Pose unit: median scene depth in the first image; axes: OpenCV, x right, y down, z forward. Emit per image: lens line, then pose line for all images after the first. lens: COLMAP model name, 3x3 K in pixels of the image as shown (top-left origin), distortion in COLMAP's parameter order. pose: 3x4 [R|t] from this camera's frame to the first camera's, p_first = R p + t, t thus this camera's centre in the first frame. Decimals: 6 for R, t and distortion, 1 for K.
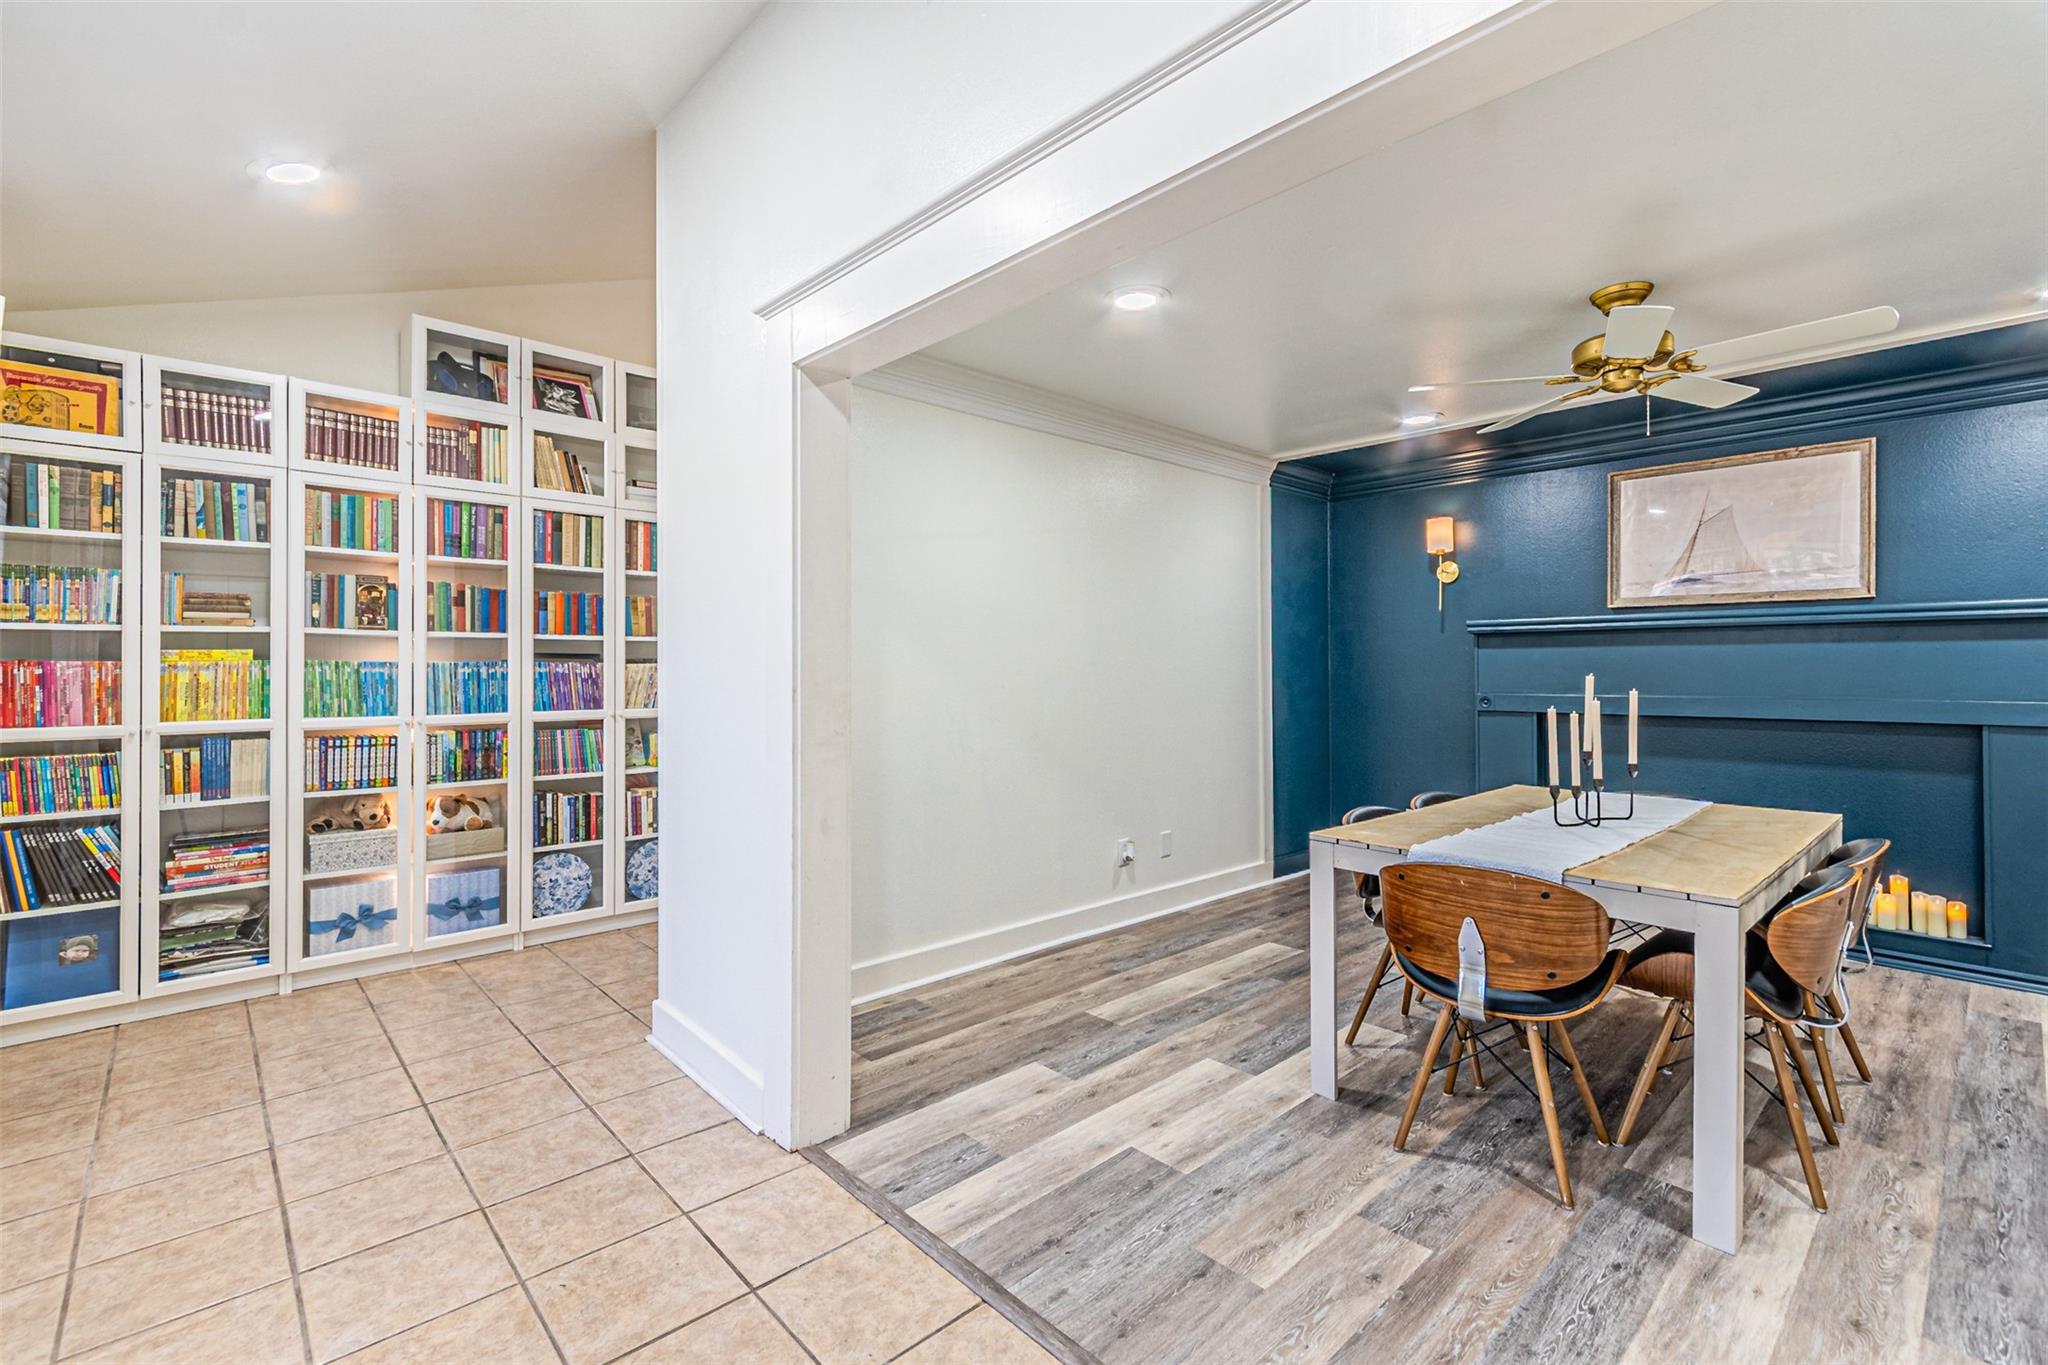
lens RADIAL K [[904.4, 0, 1024.2], [0, 904.4, 675.1], [0, 0, 1]] dist [0.003683, 0.000704]
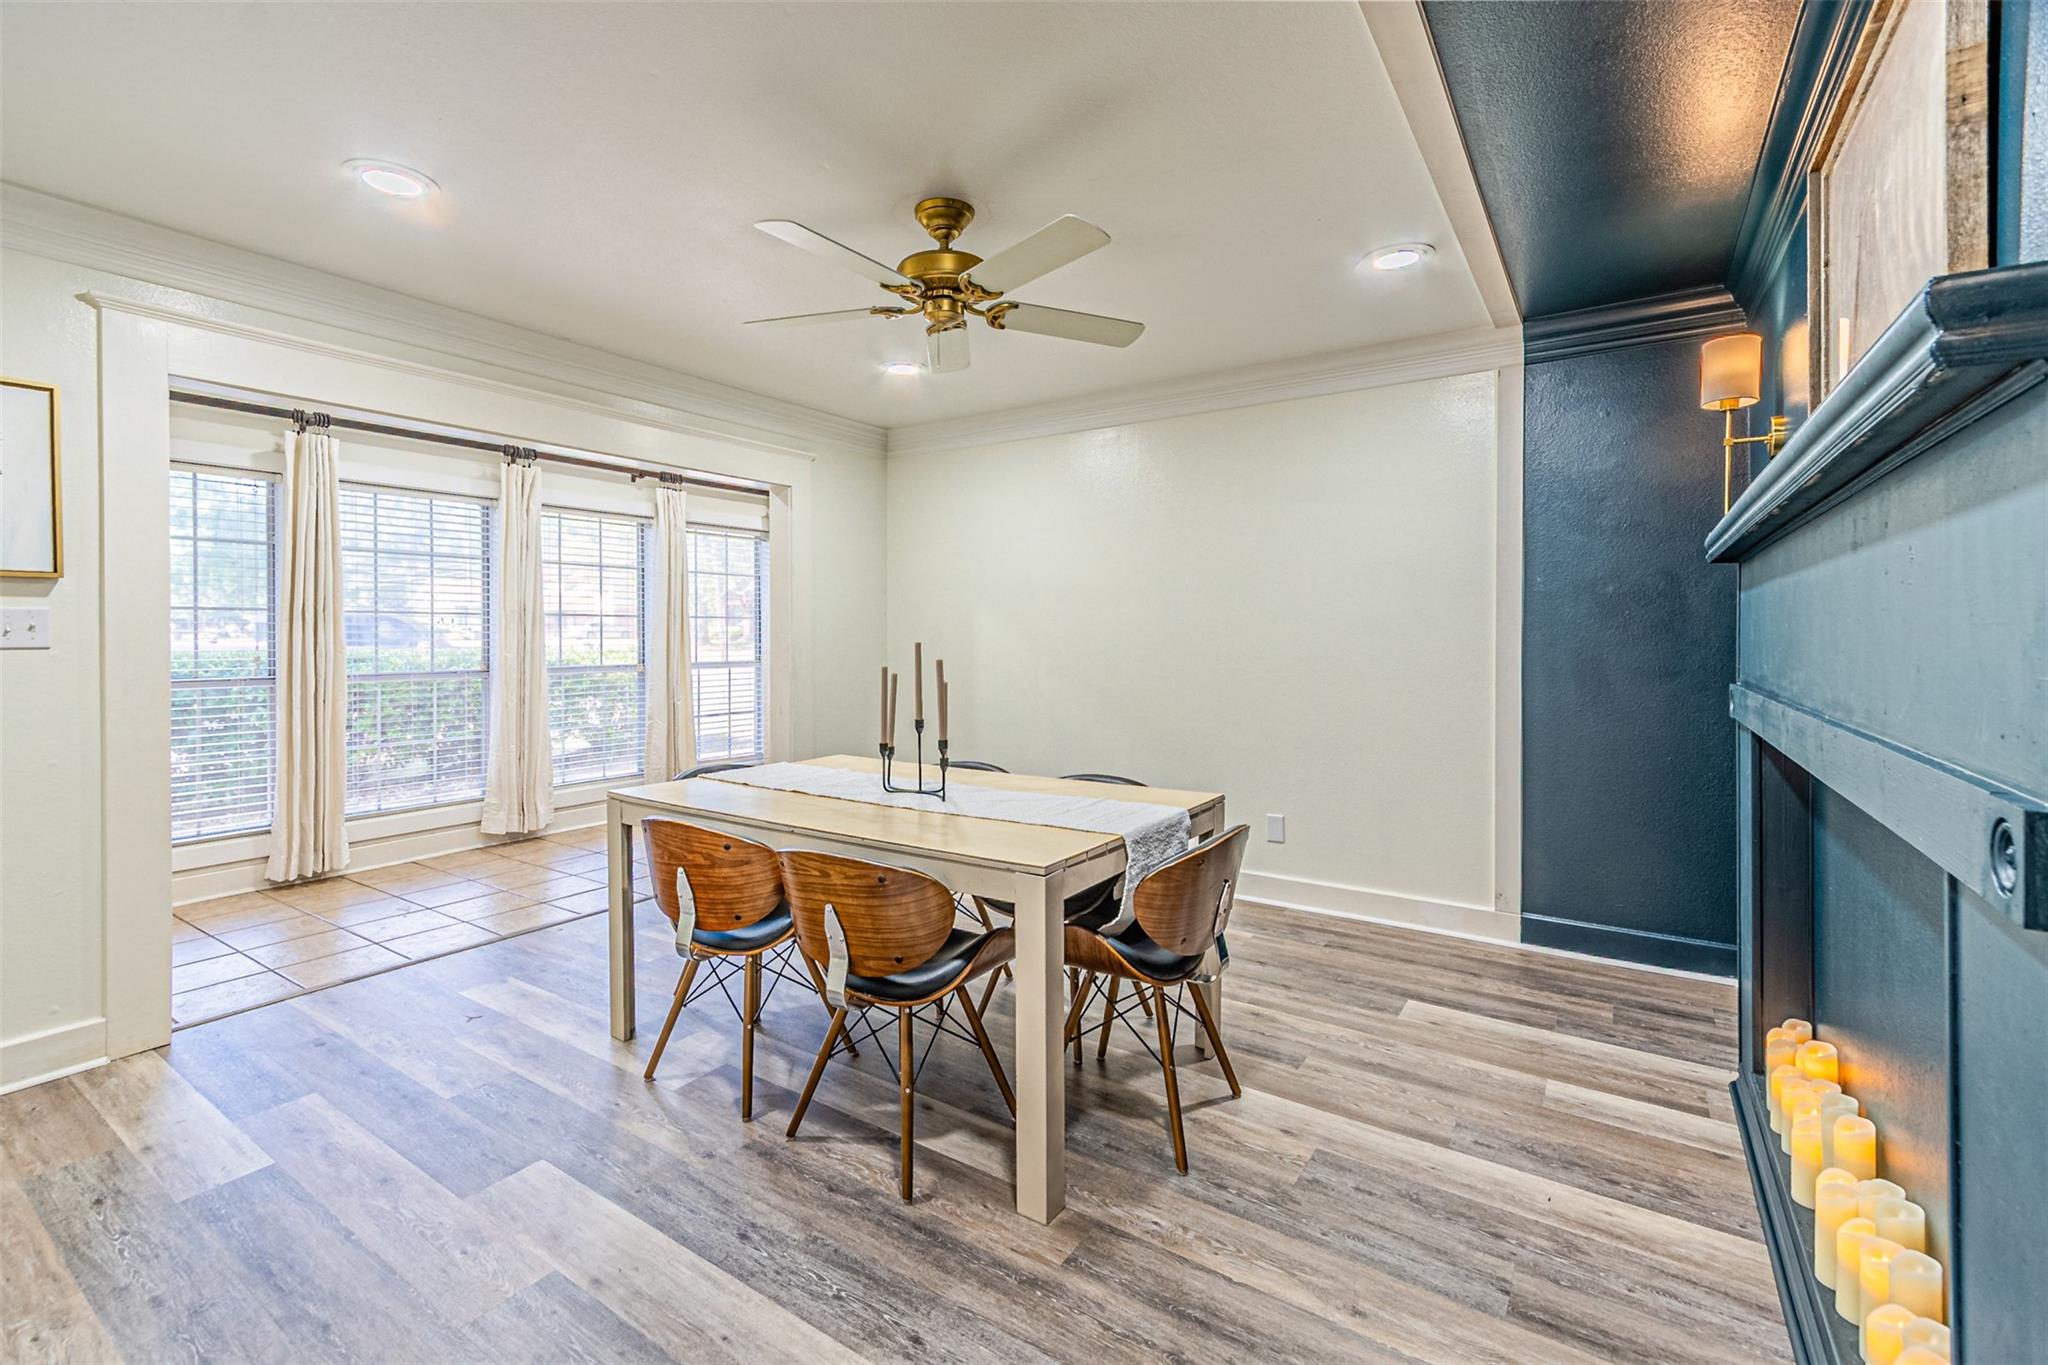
lens RADIAL K [[904.4, 0, 1008.3], [0, 904.4, 637.7], [0, 0, 1]] dist [0.003683, 0.000704]
pose [[0.218989, 0.002057, -0.975725, 1.572561], [-0.003349, 0.999993, 0.001357, -0.004012], [0.975722, 0.002970, 0.218995, 0.873956]]
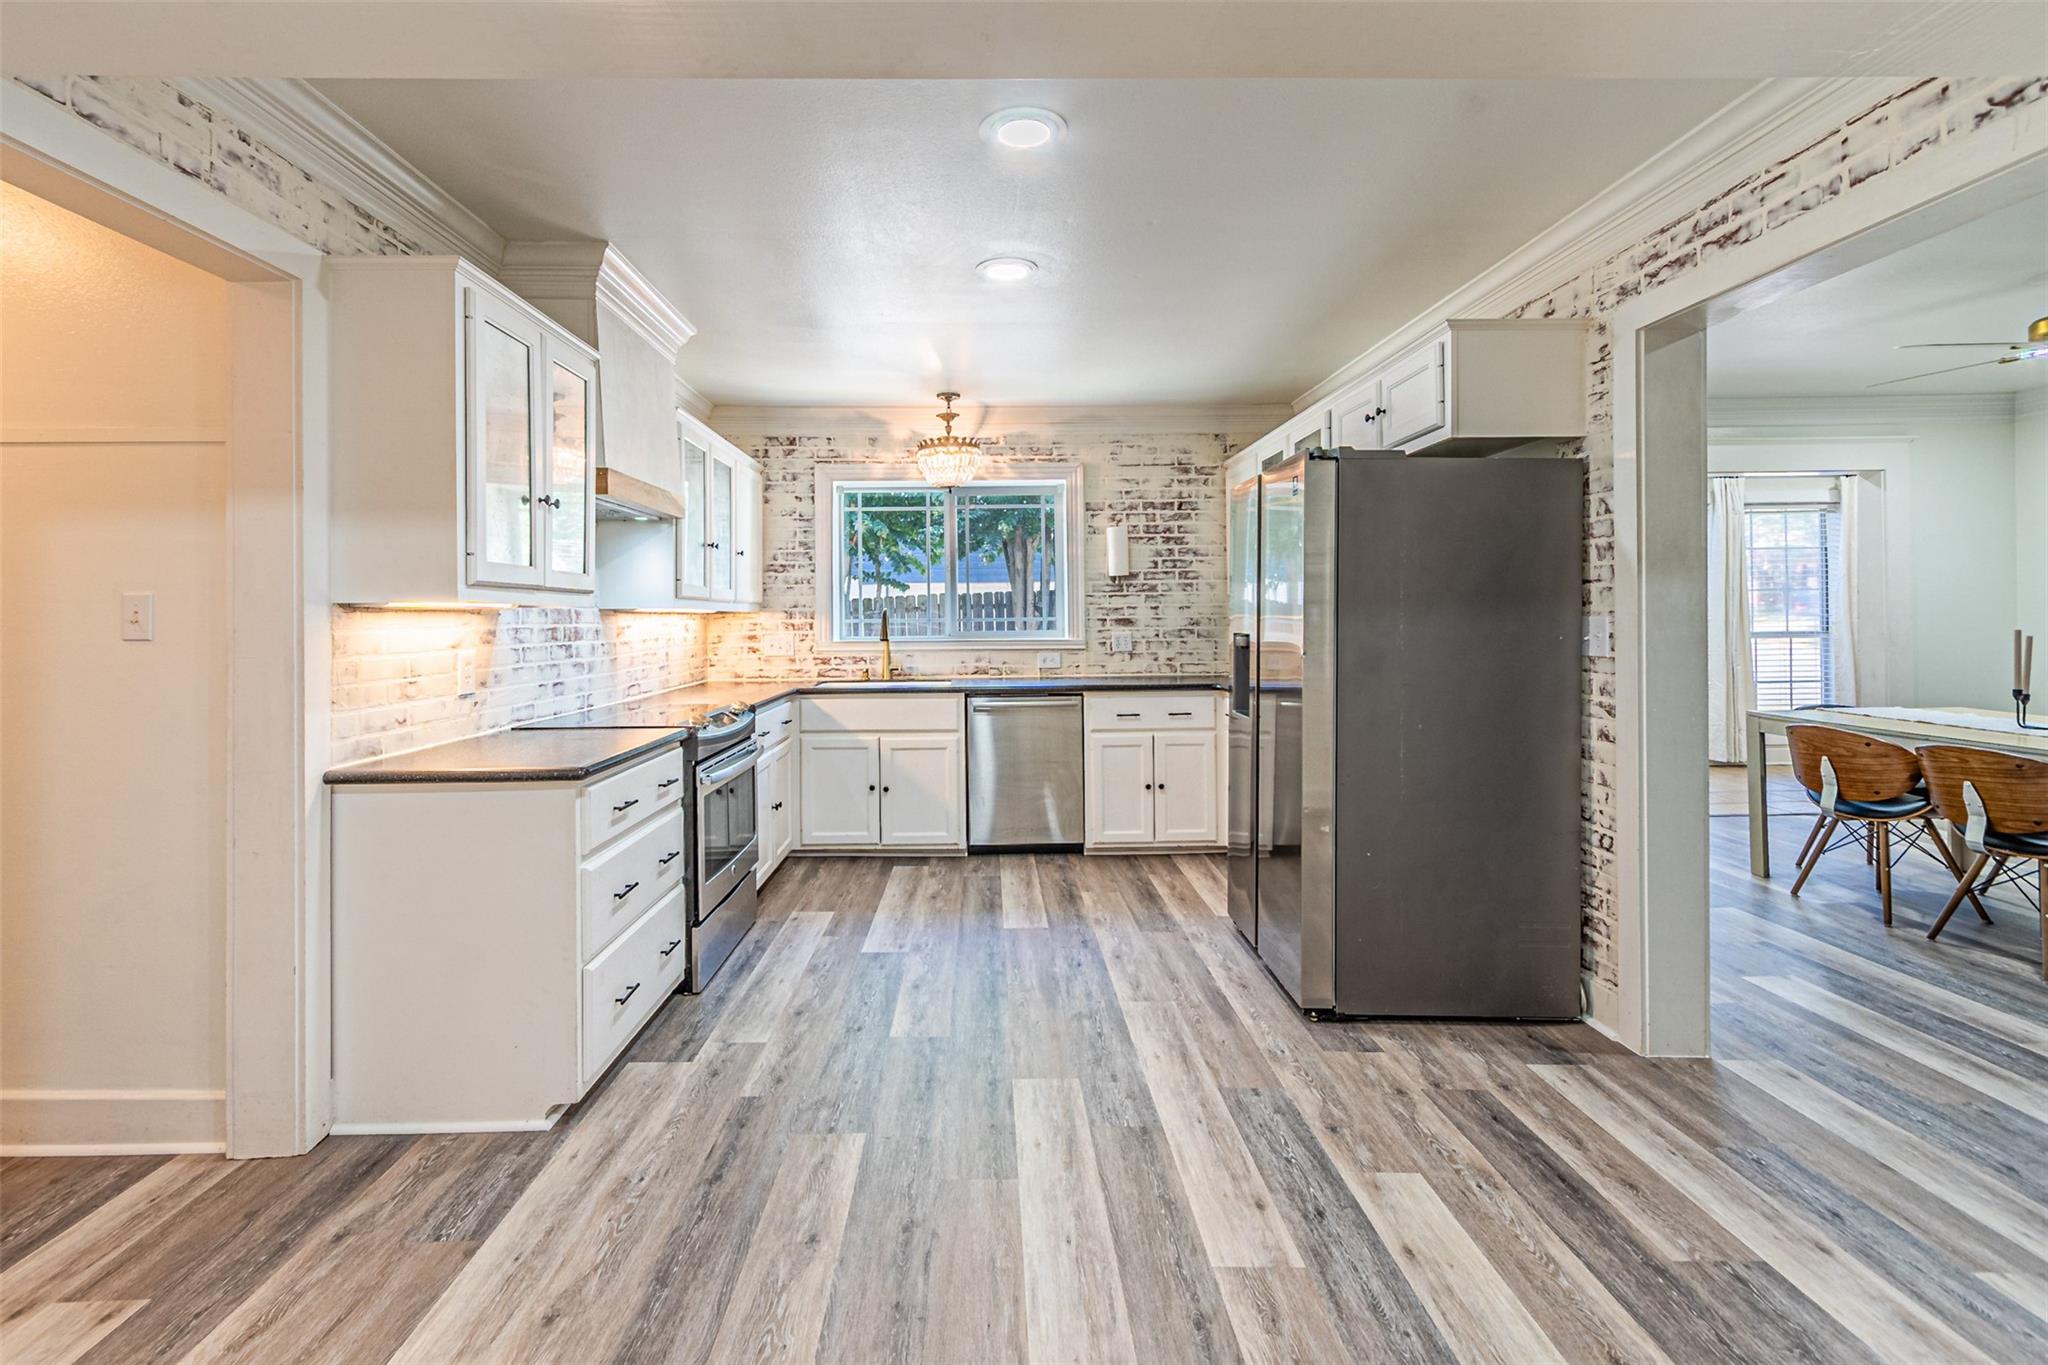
lens RADIAL K [[904.4, 0, 1020.3], [0, 904.4, 614.9], [0, 0, 1]] dist [0.003683, 0.000704]
pose [[-0.674122, 0.007008, -0.738587, 2.422095], [0.008555, 0.999962, 0.001680, -0.004243], [0.738571, -0.005186, -0.674156, 0.789104]]
